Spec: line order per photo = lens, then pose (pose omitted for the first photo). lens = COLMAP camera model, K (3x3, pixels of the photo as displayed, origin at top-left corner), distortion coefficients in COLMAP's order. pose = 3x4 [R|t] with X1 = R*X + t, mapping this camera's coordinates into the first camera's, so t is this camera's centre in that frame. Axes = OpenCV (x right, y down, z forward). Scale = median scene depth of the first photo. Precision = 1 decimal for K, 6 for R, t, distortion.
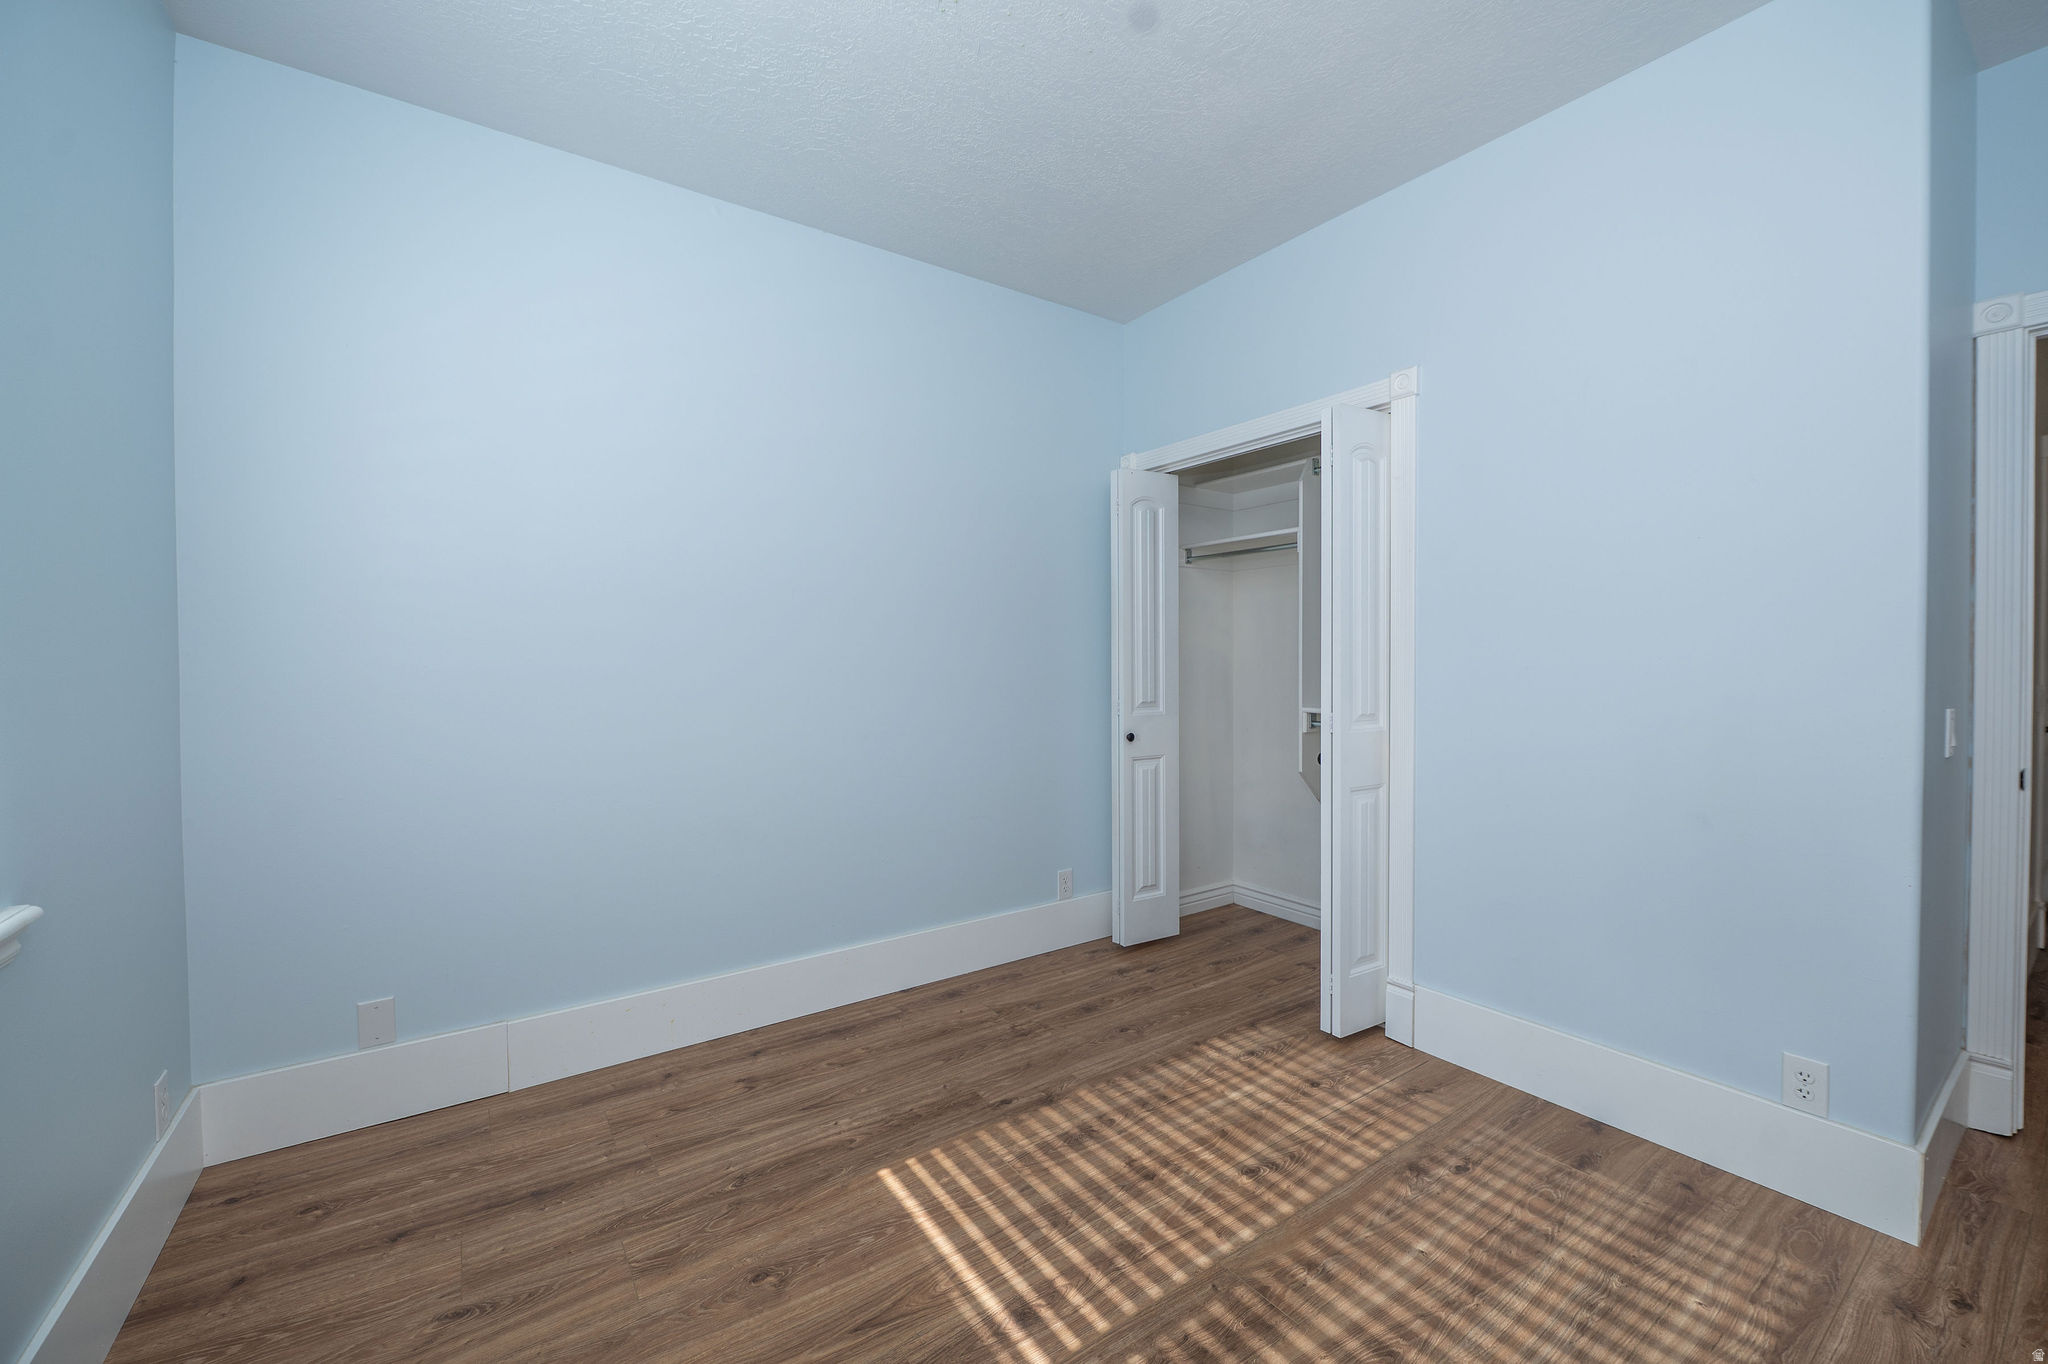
lens RADIAL K [[817.4, 0, 1024.0], [0, 817.4, 682.0], [0, 0, 1]] dist [-0.006860, -0.000151]
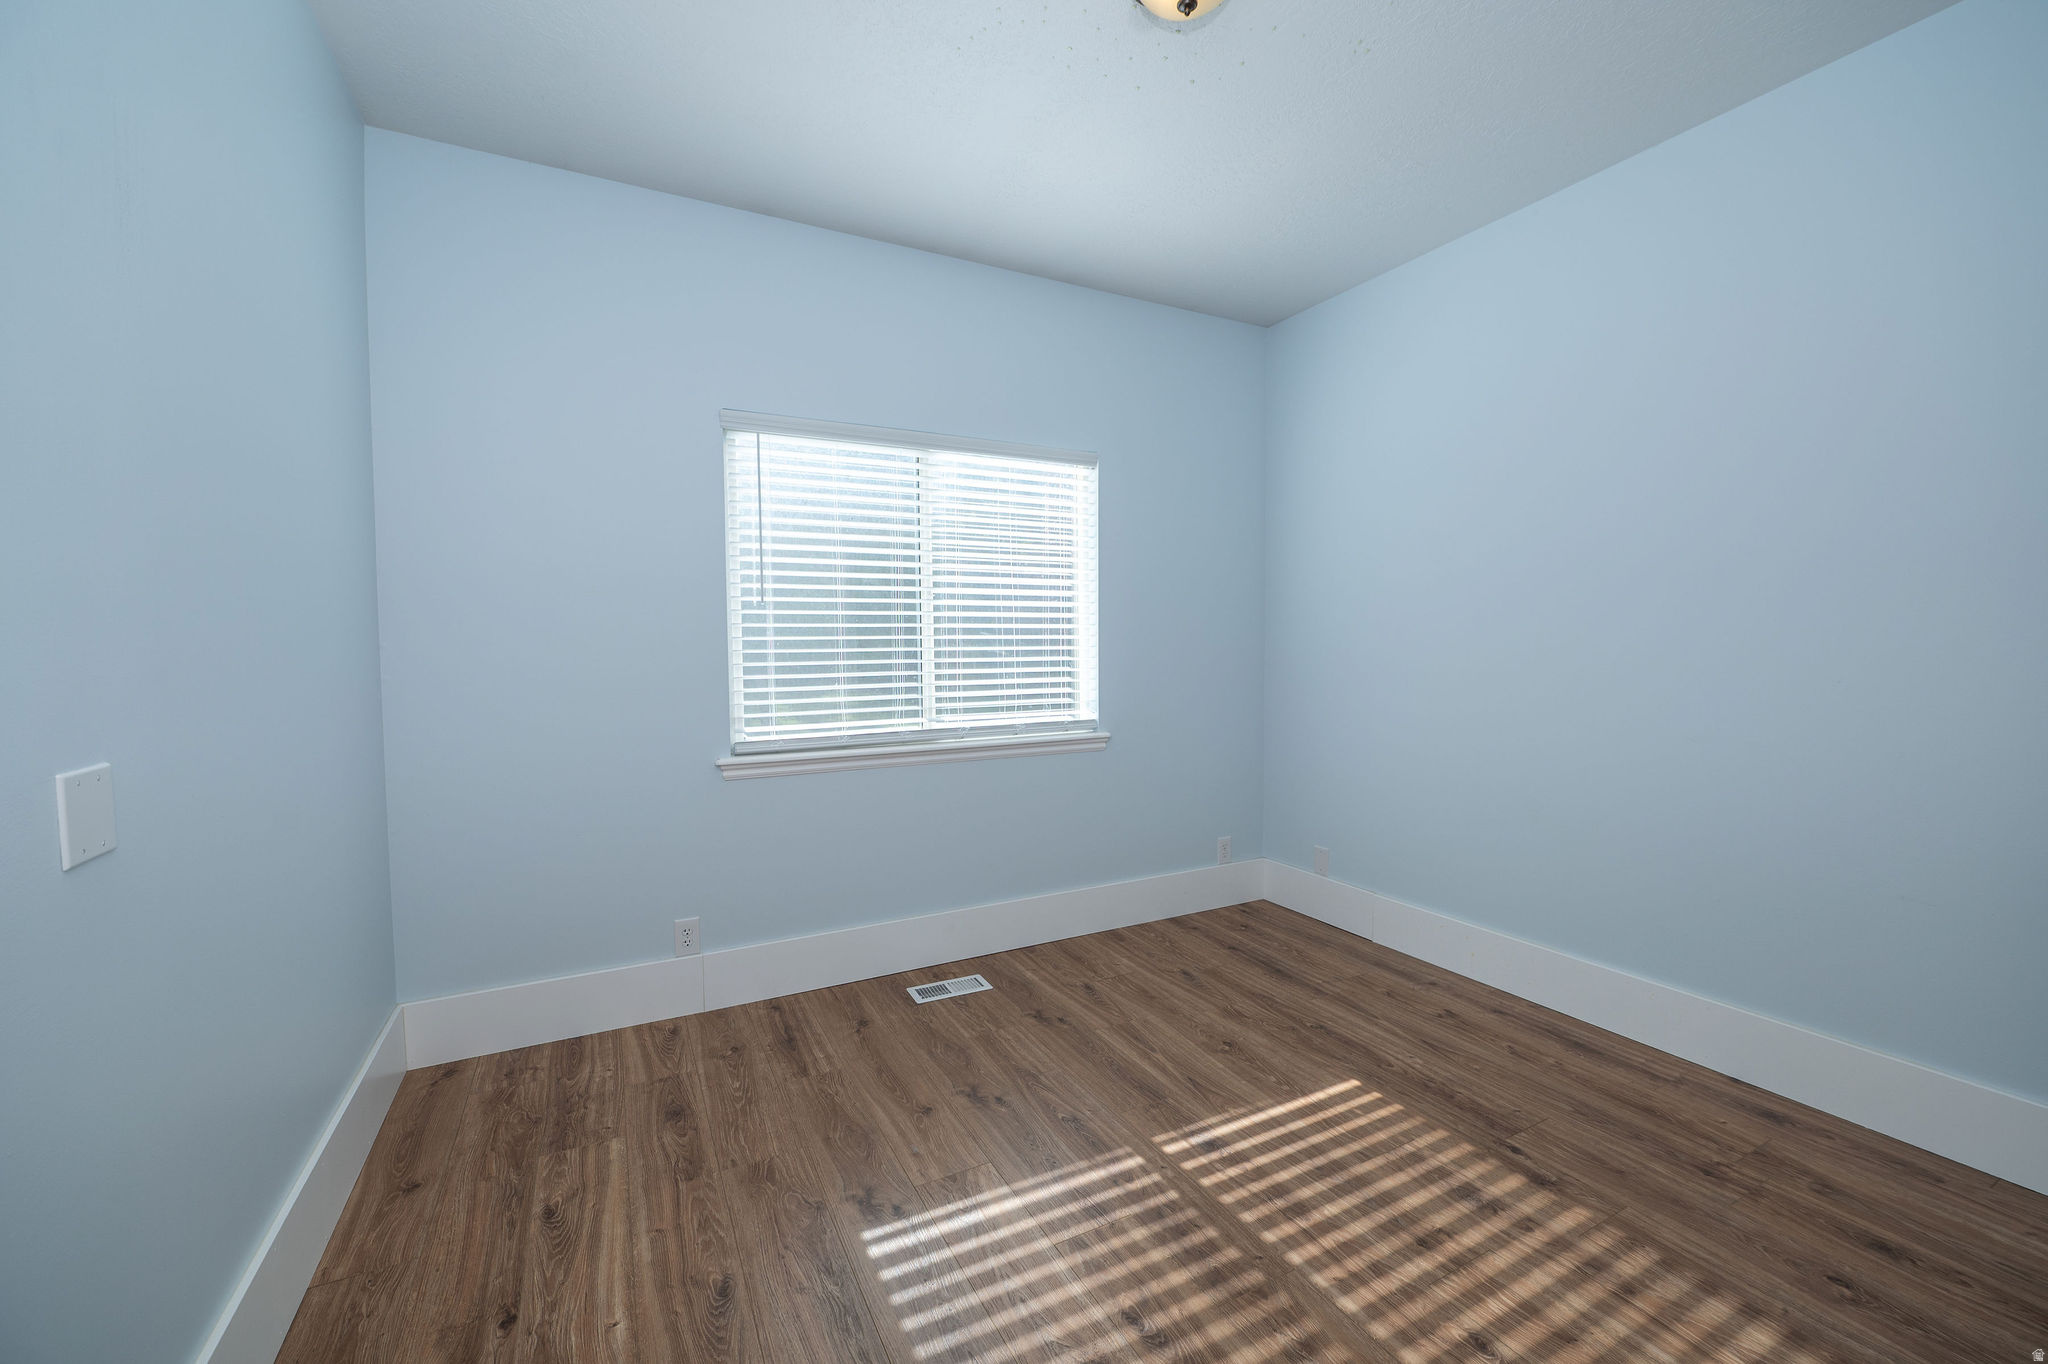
lens RADIAL K [[817.4, 0, 1024.0], [0, 817.4, 682.0], [0, 0, 1]] dist [-0.006860, -0.000151]
pose [[-0.139822, 0.047242, -0.989049, 1.026795], [-0.018282, 0.998568, 0.050281, -0.023130], [0.990008, 0.025112, -0.138758, 0.678084]]
